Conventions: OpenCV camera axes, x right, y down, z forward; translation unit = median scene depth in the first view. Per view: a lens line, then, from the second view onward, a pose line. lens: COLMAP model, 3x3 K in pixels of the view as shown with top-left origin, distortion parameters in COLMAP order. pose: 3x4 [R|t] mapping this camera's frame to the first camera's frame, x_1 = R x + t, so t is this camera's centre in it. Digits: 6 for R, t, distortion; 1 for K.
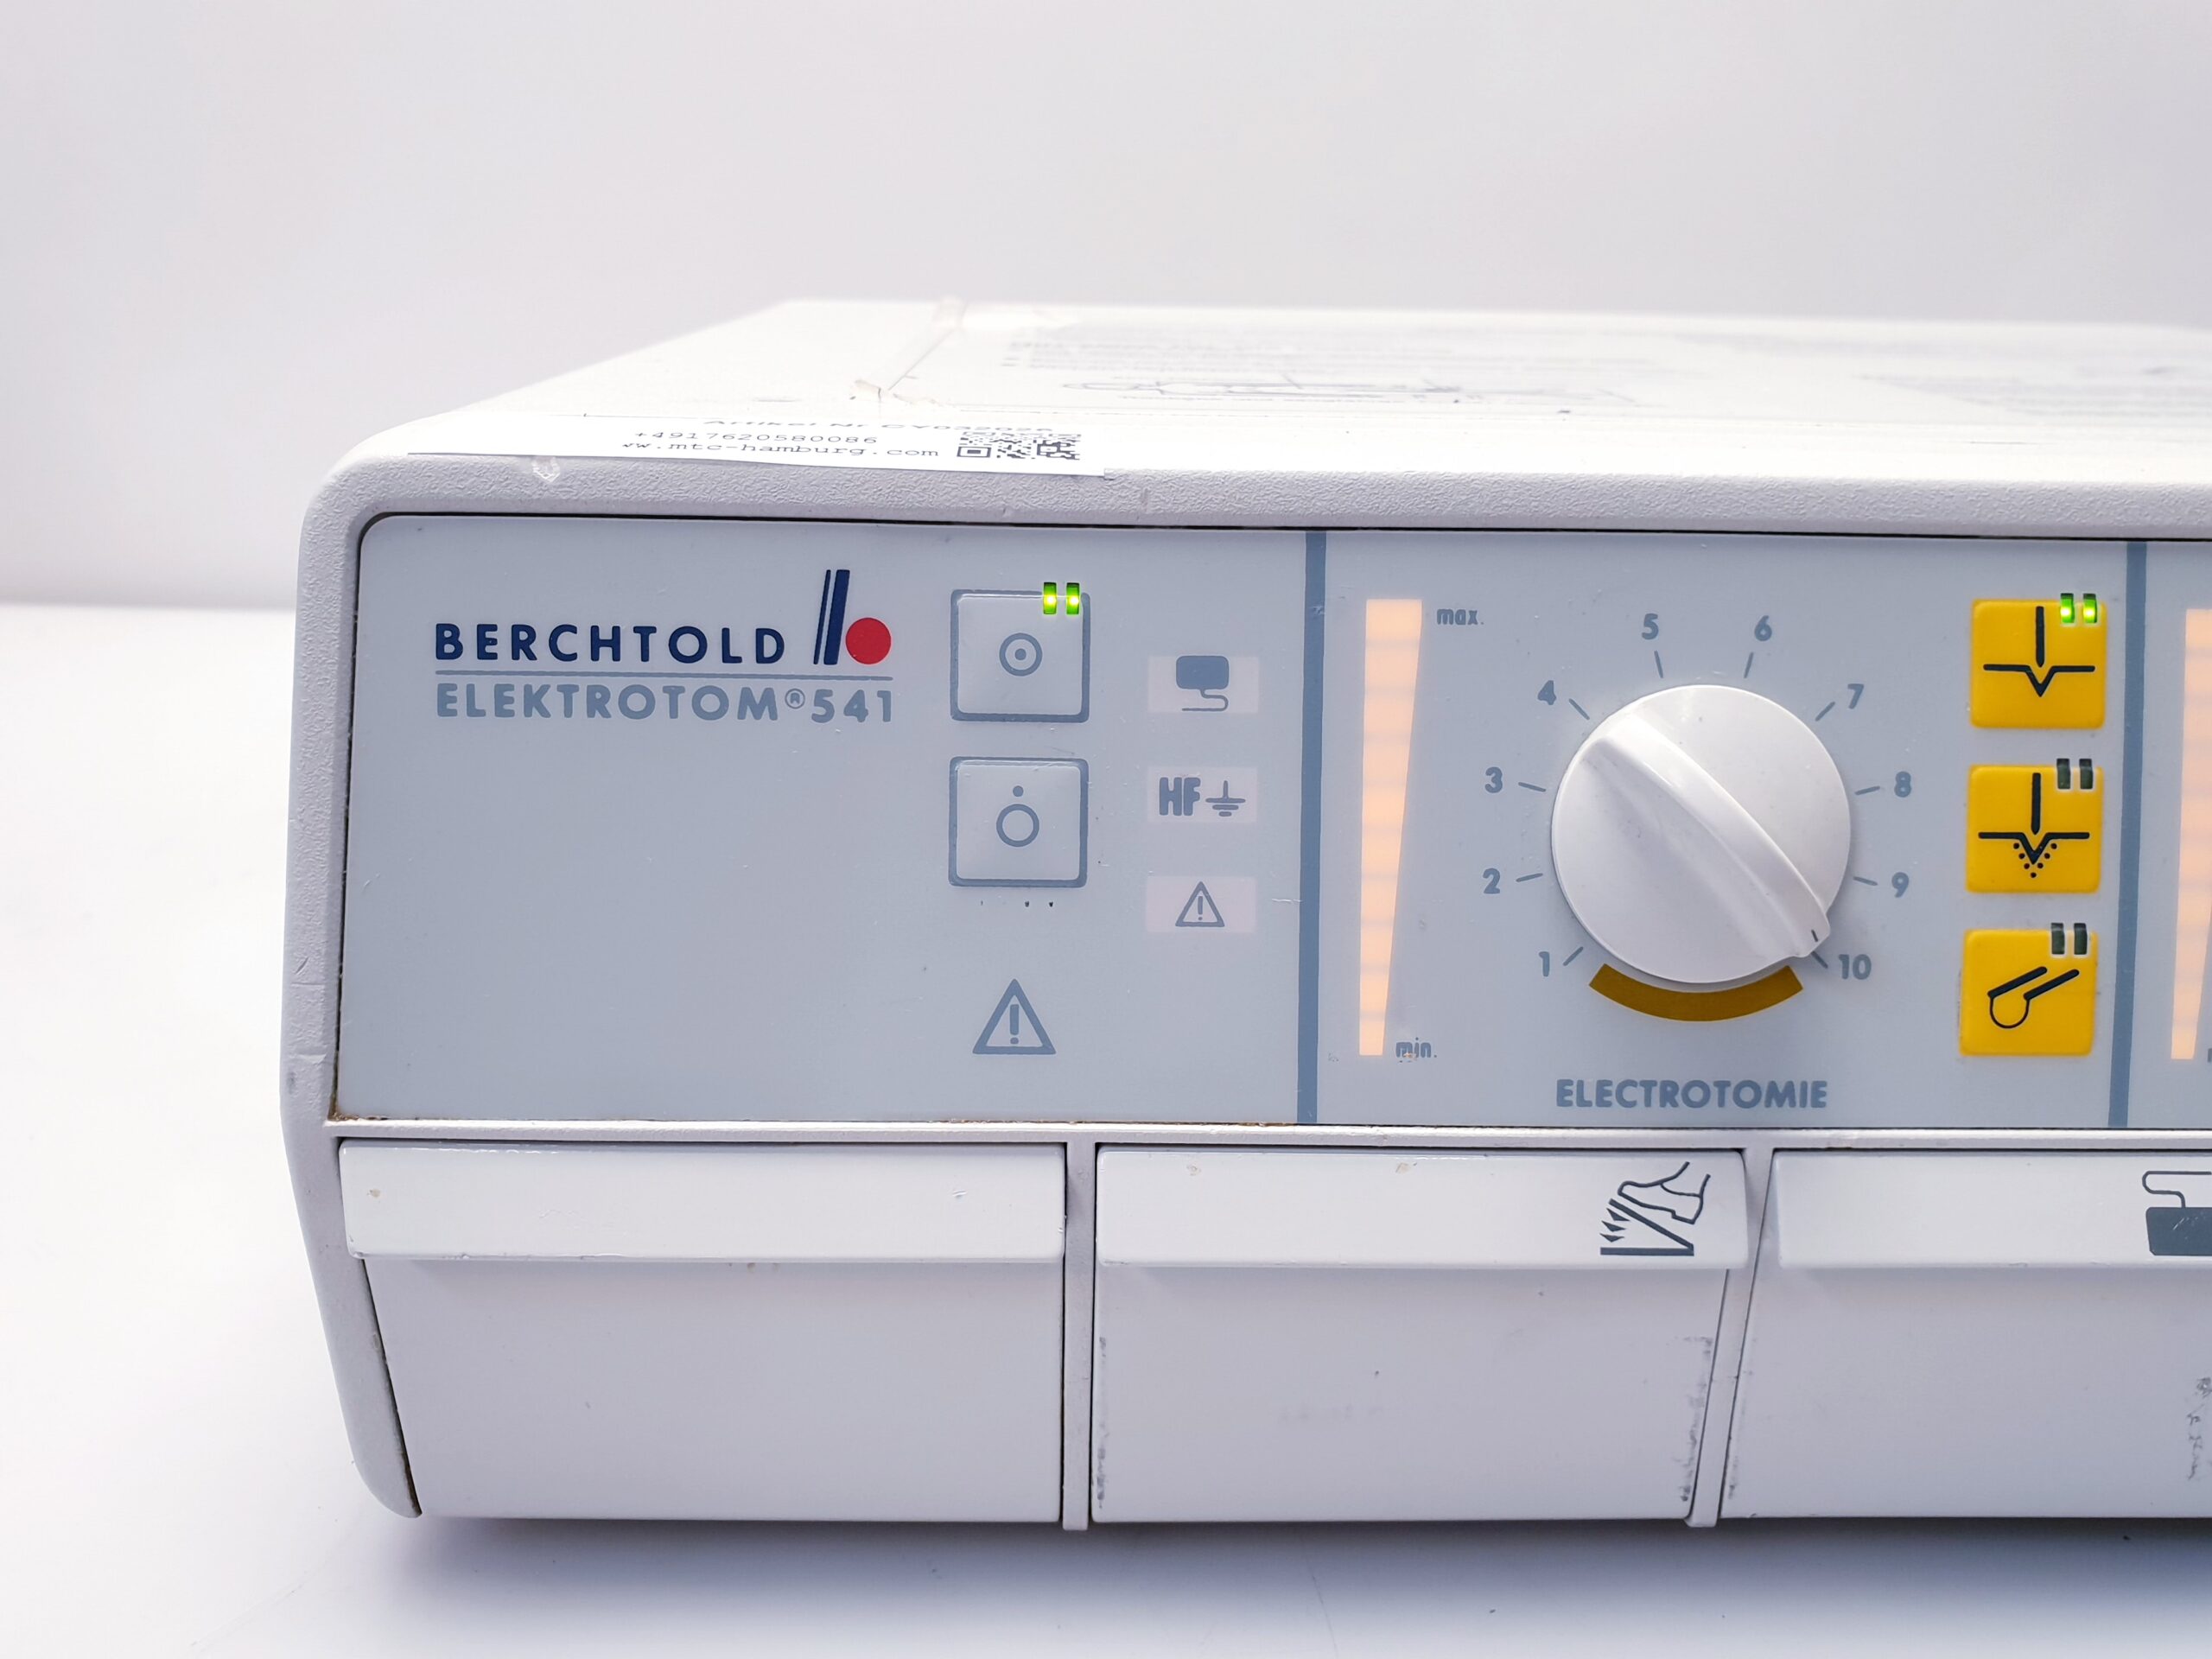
lens RADIAL K [[1890.4, 0, 1116.4], [0, 1890.4, 810.0], [0, 0, 1]] dist [0.027770, -0.108855]
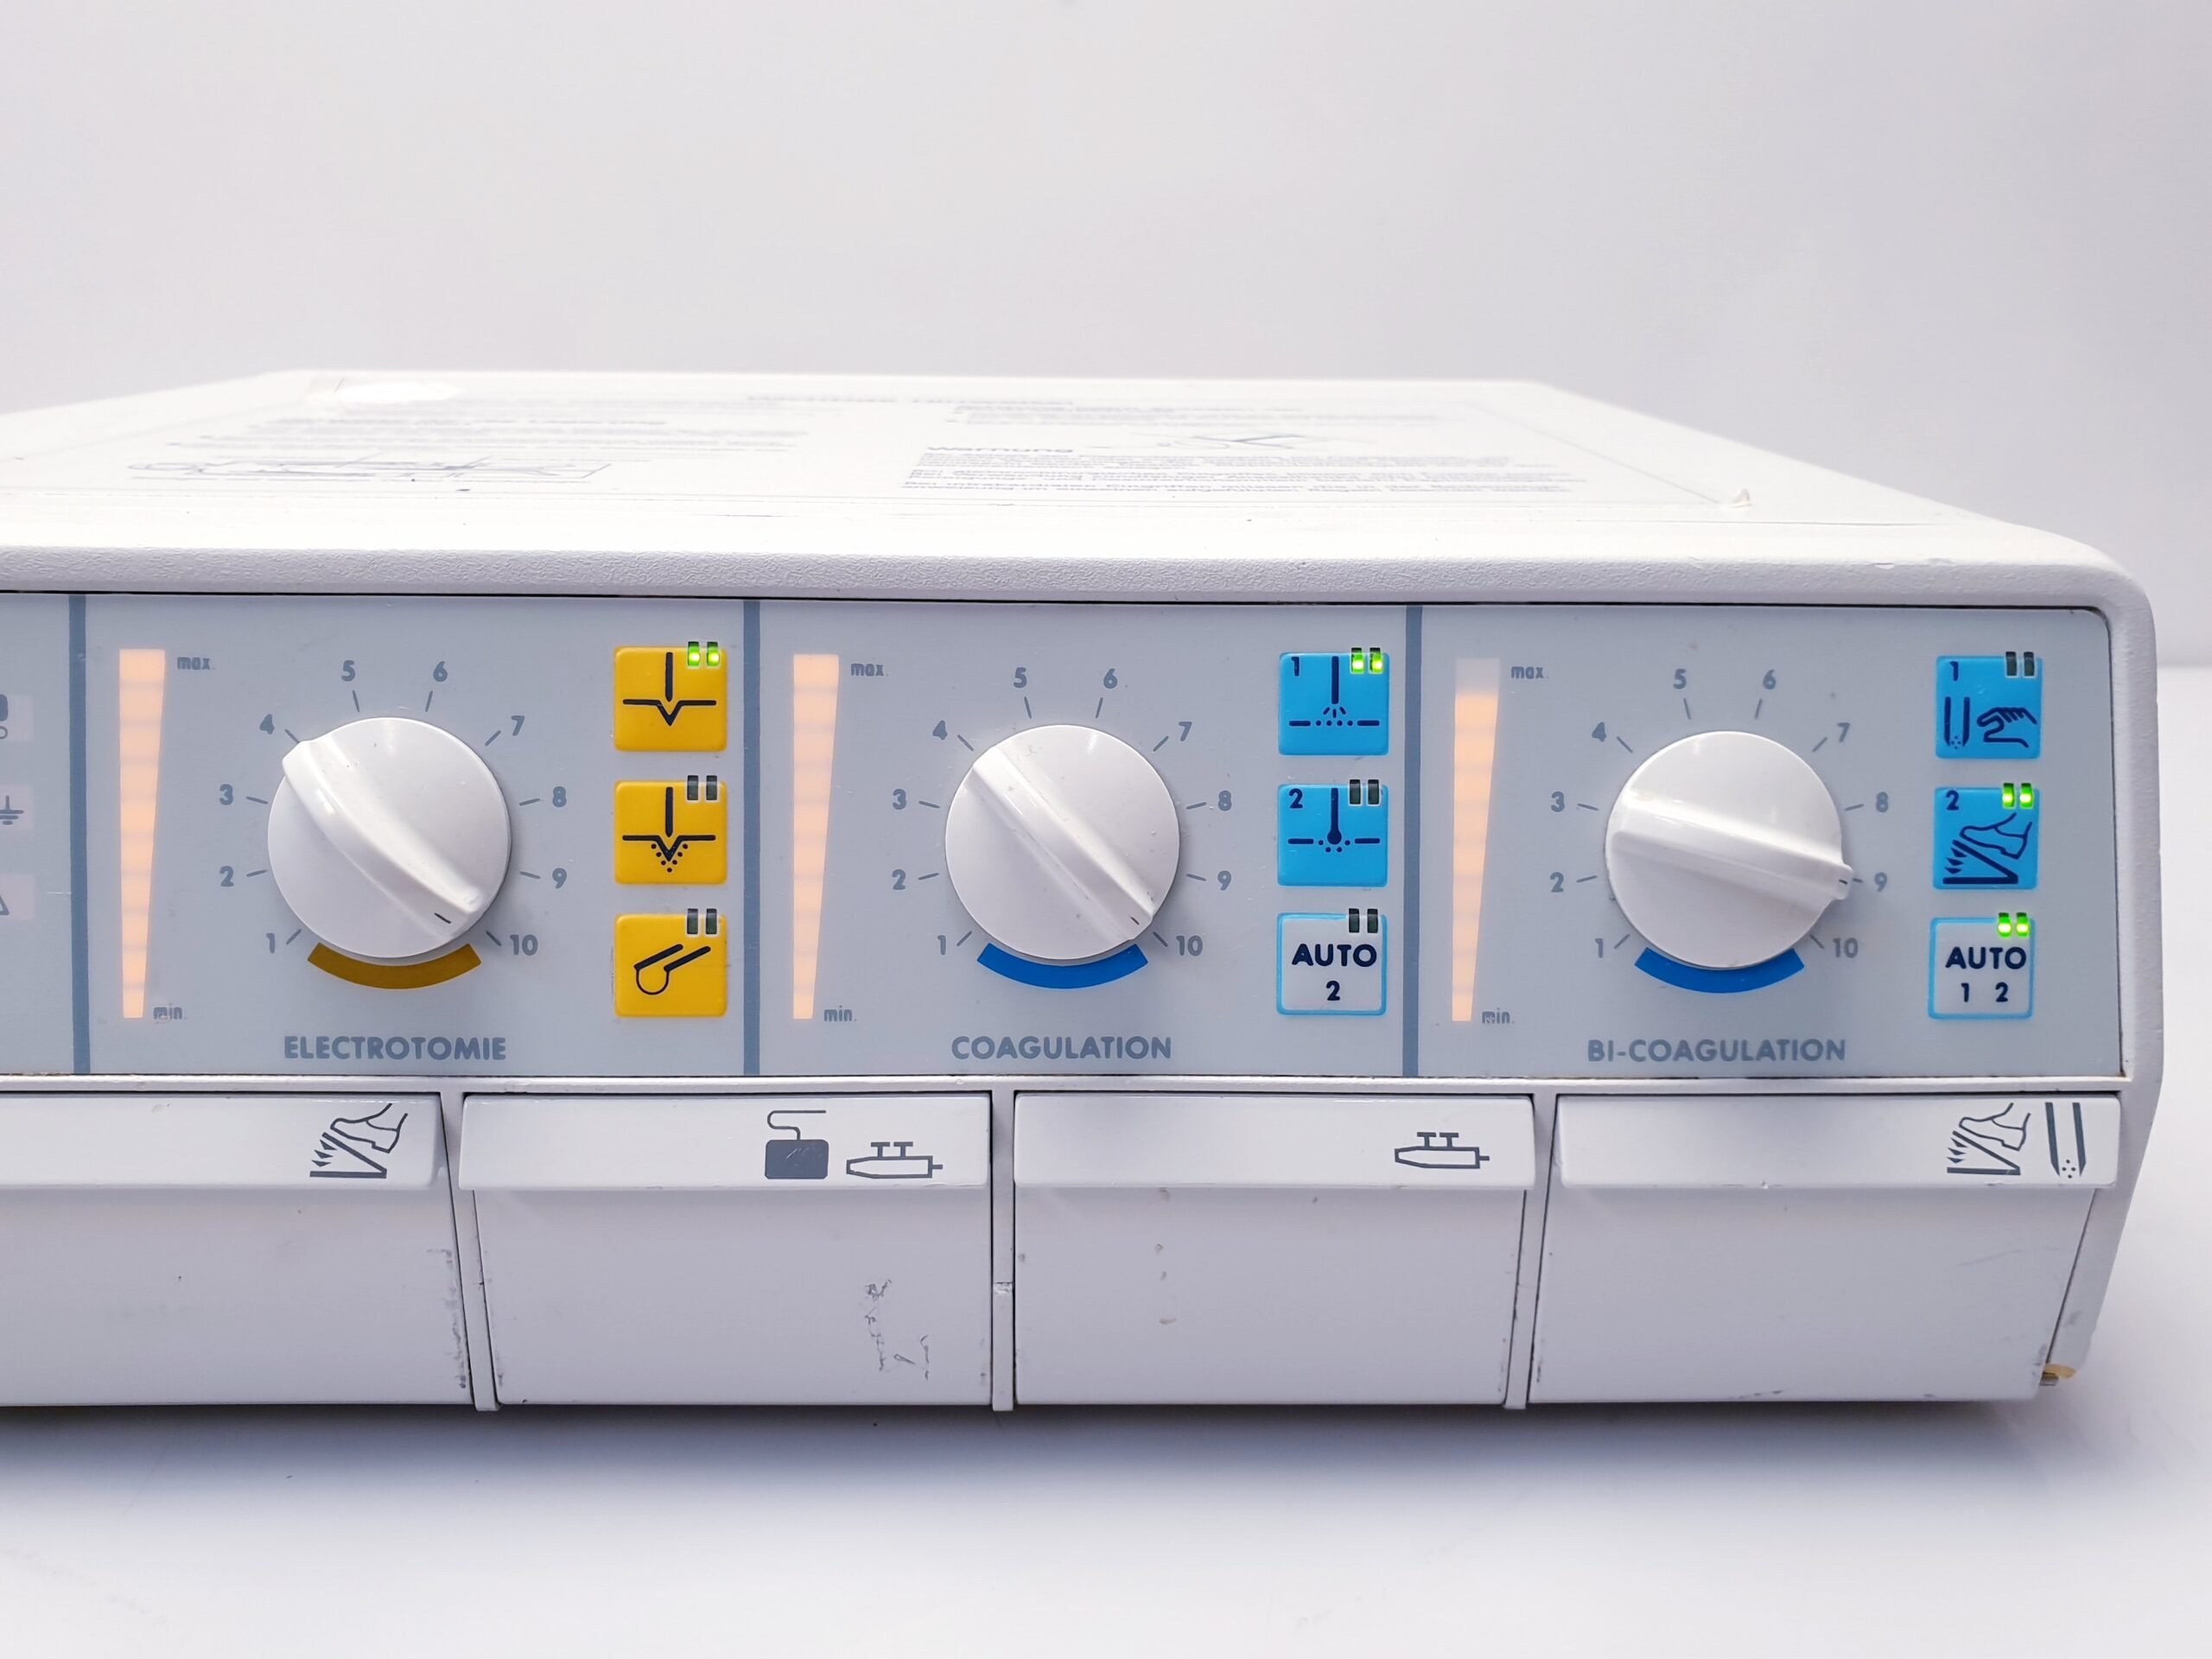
lens RADIAL K [[1514.7, 0, 1169.6], [0, 1514.7, 791.0], [0, 0, 1]] dist [0.028081, -0.059783]
pose [[0.999965, -0.005360, -0.006434, 0.821053], [0.005198, 0.999673, -0.025044, 0.009815], [0.006566, 0.025010, 0.999666, 0.008477]]
